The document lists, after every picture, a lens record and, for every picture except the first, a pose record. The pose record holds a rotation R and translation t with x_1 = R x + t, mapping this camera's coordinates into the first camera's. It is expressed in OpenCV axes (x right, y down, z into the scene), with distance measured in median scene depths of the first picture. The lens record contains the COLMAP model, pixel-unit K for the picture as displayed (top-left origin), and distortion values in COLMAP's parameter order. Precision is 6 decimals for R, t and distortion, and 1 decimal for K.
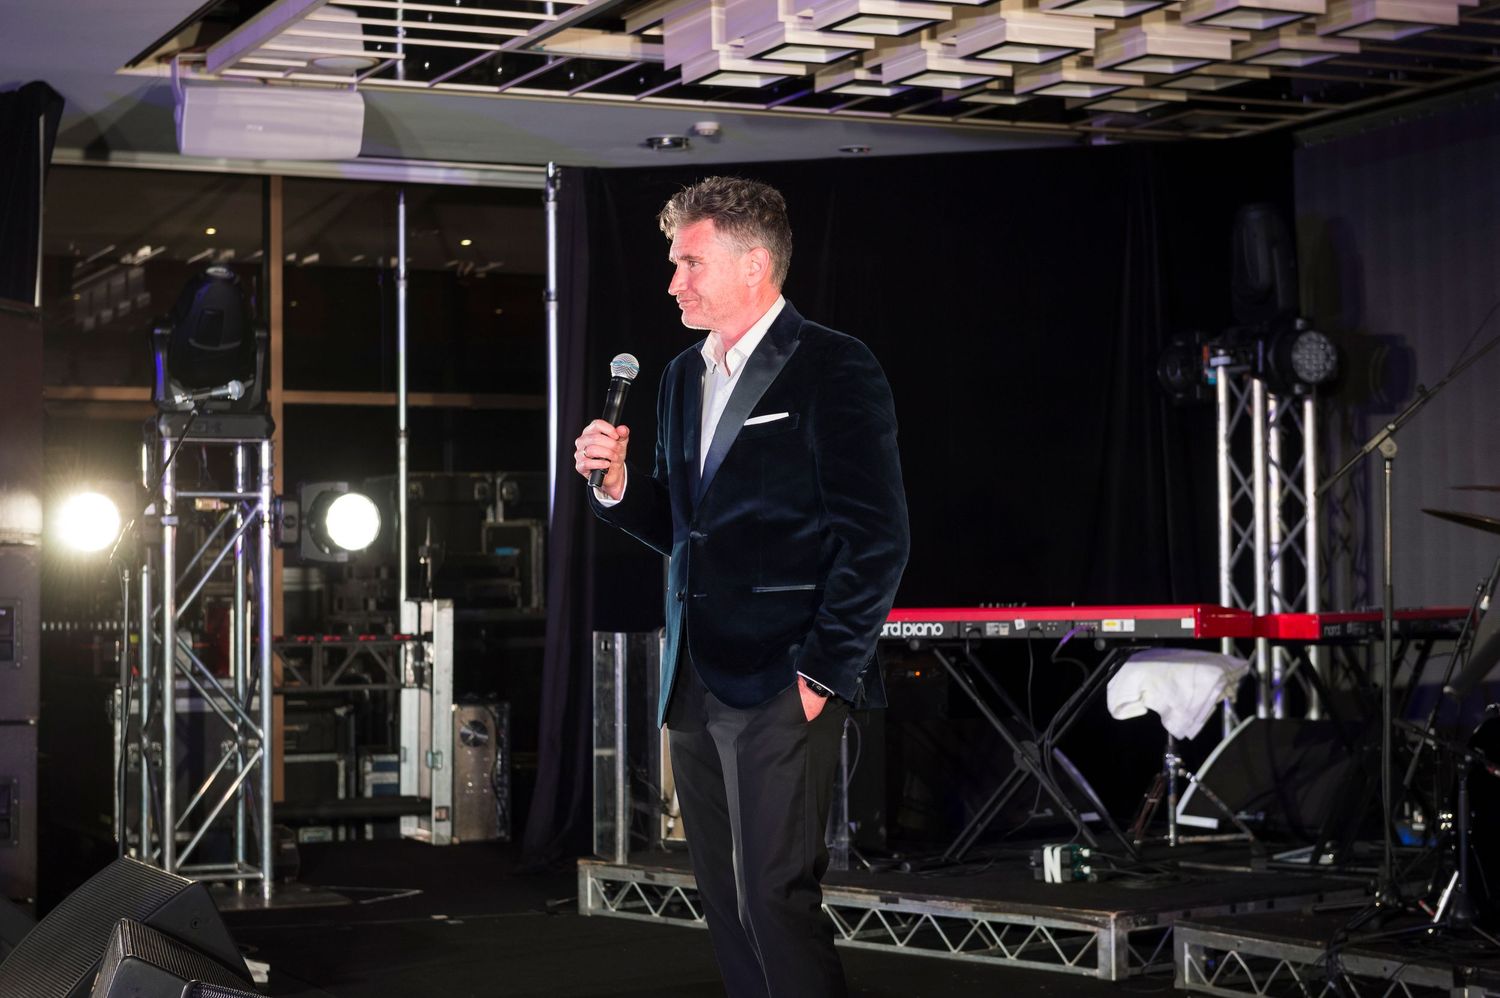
lens RADIAL K [[3024.4, 0, 786.0], [0, 3024.4, 453.8], [0, 0, 1]] dist [0.029726, 0.000000]
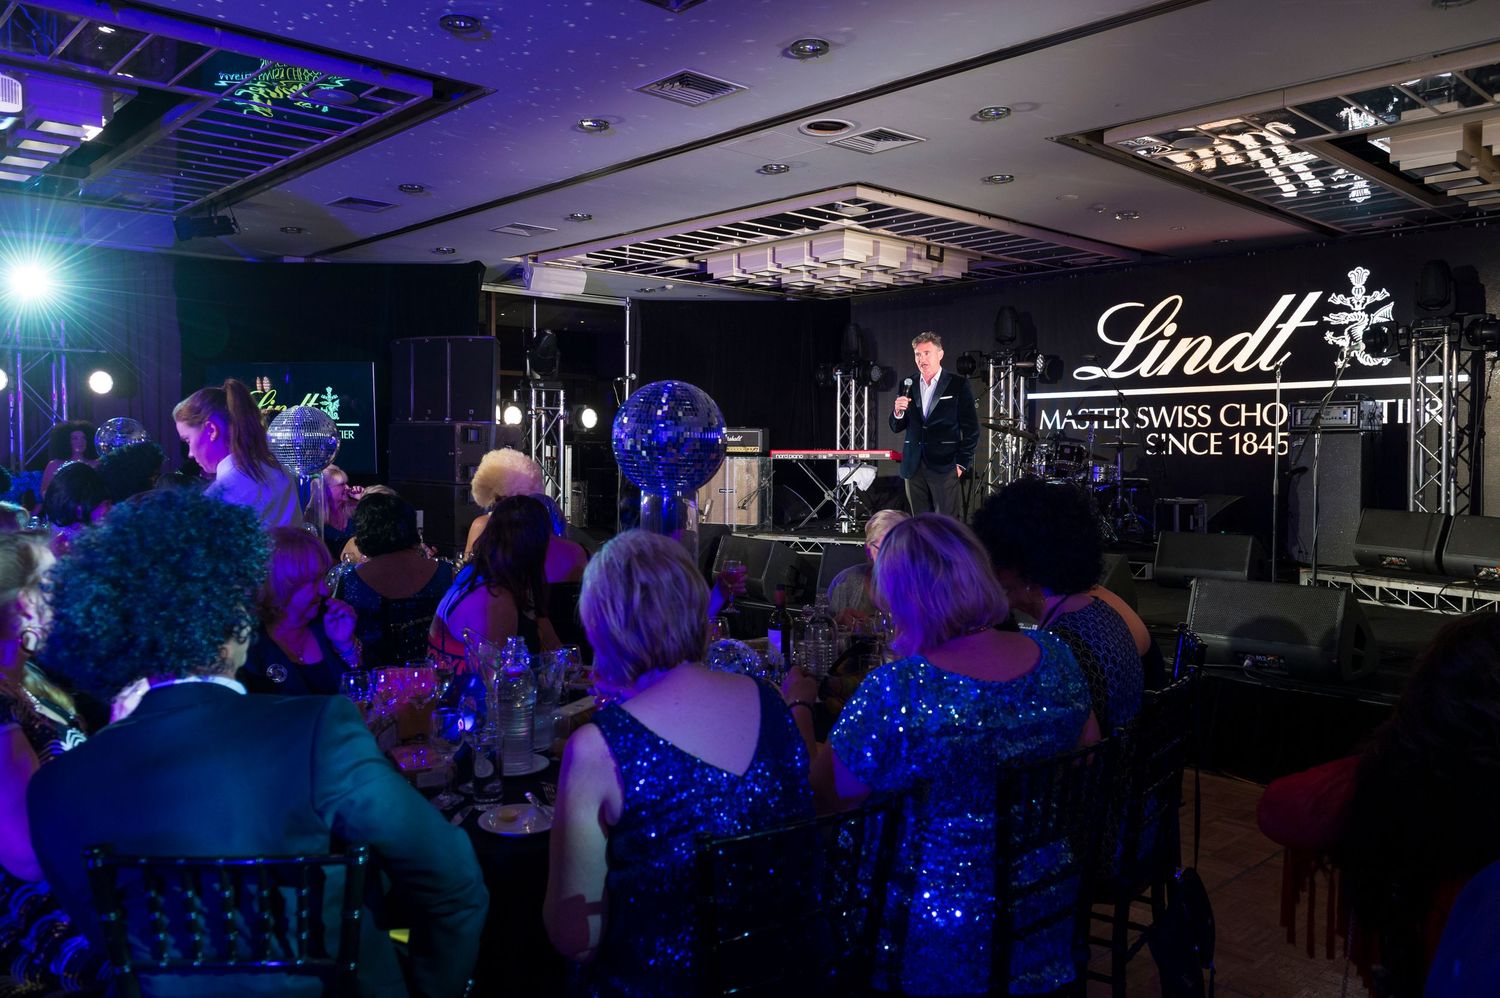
lens RADIAL K [[1194.5, 0, 765.1], [0, 1194.5, 483.6], [0, 0, 1]] dist [0.069748, -0.013837]
pose [[0.953211, 0.008836, 0.302176, -0.310193], [-0.031698, 0.996984, 0.070839, -0.001751], [-0.300639, -0.077103, 0.950616, -0.169325]]
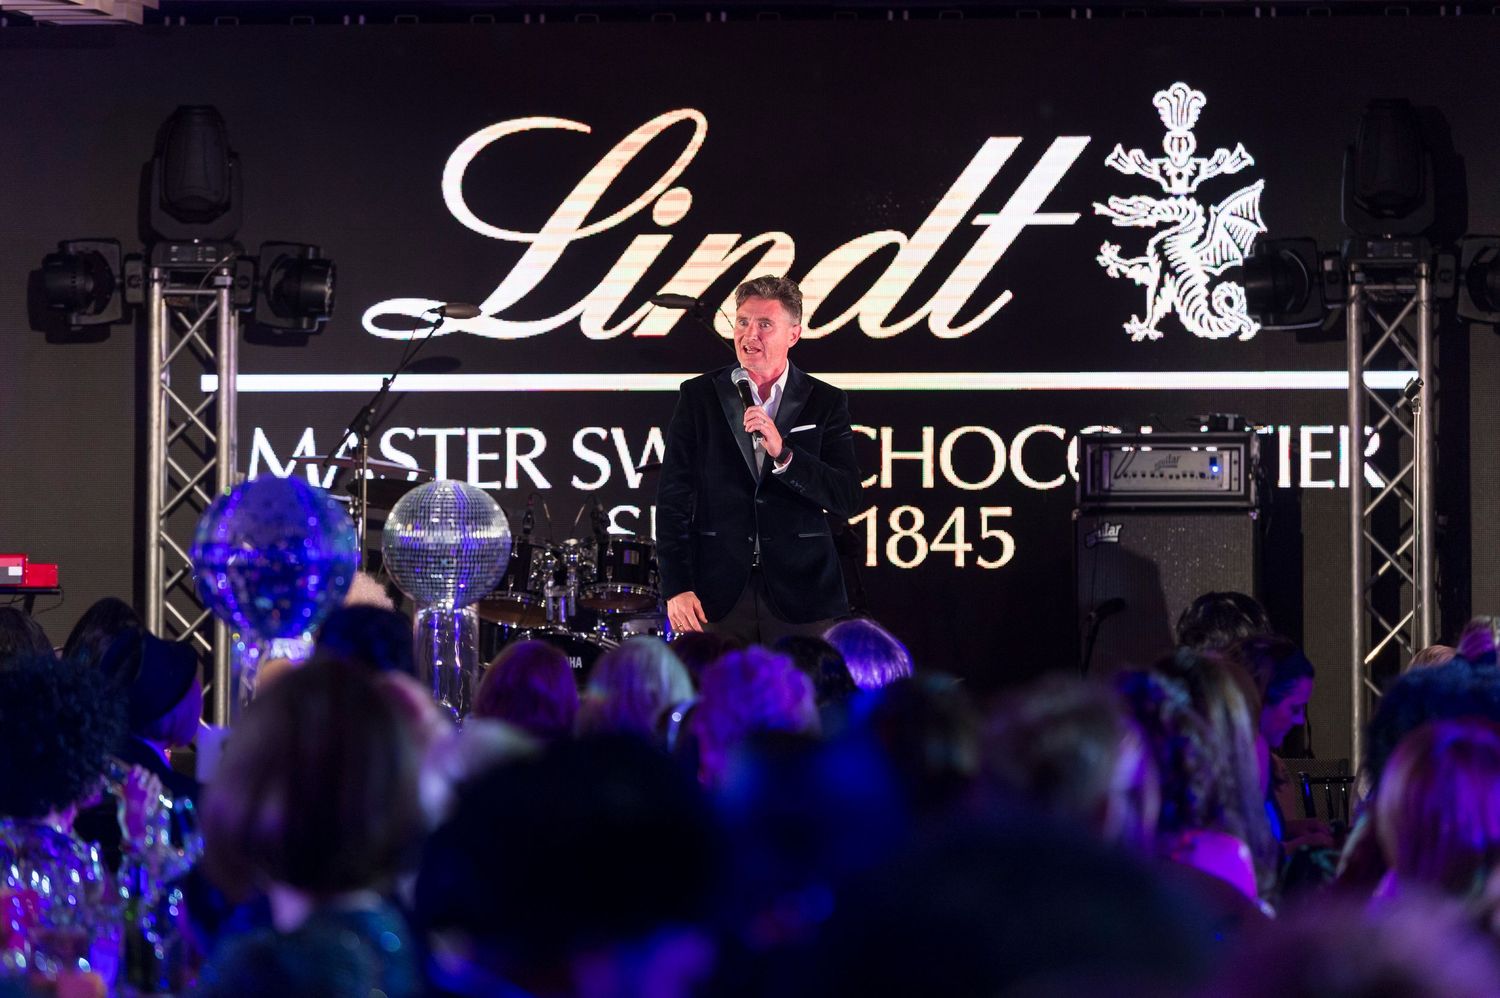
lens RADIAL K [[8750.0, 0, 752.0], [0, 8750.0, 500.4], [0, 0, 1]] dist [-0.699160, 0.000000]
pose [[0.494260, 0.022132, 0.869032, -1.951380], [-0.052298, 0.998622, 0.004312, 0.003700], [-0.867739, -0.047580, 0.494737, -0.597598]]
